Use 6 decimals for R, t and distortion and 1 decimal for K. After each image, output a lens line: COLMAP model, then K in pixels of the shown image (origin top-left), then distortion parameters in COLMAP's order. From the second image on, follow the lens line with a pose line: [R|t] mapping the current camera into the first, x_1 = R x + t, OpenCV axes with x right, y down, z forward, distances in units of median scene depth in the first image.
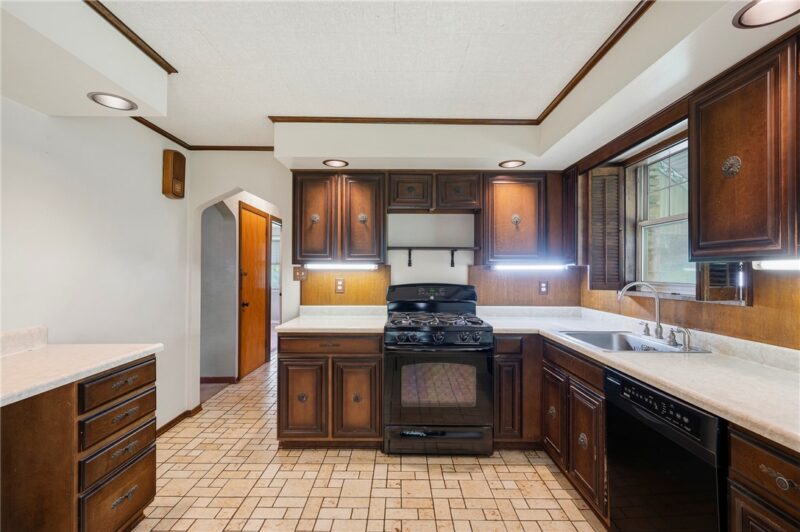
lens RADIAL K [[350.4, 0, 400.0], [0, 350.4, 268.9], [0, 0, 1]] dist [0.001499, 0.000175]
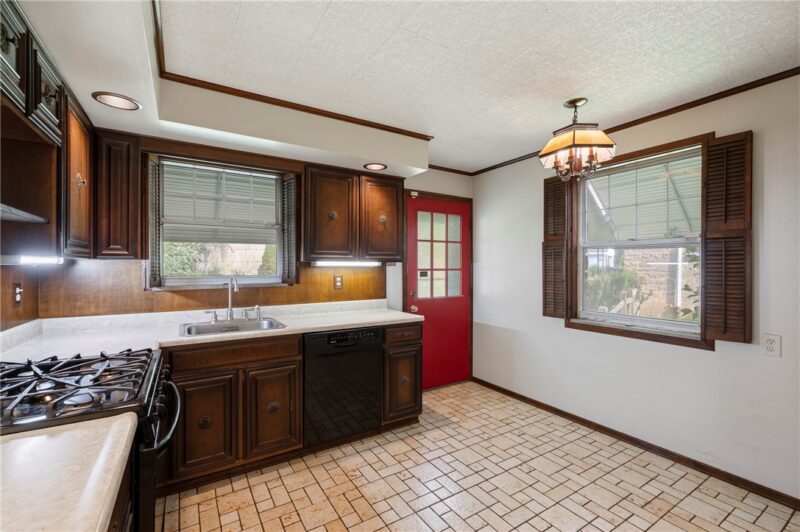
lens RADIAL K [[349.4, 0, 400.0], [0, 349.4, 266.0], [0, 0, 1]] dist [0.000510, -0.000187]
pose [[-0.532674, -0.003065, 0.846315, -0.523924], [-0.007556, 0.999971, -0.001134, 0.001296], [-0.846287, -0.006999, -0.532682, 0.929316]]
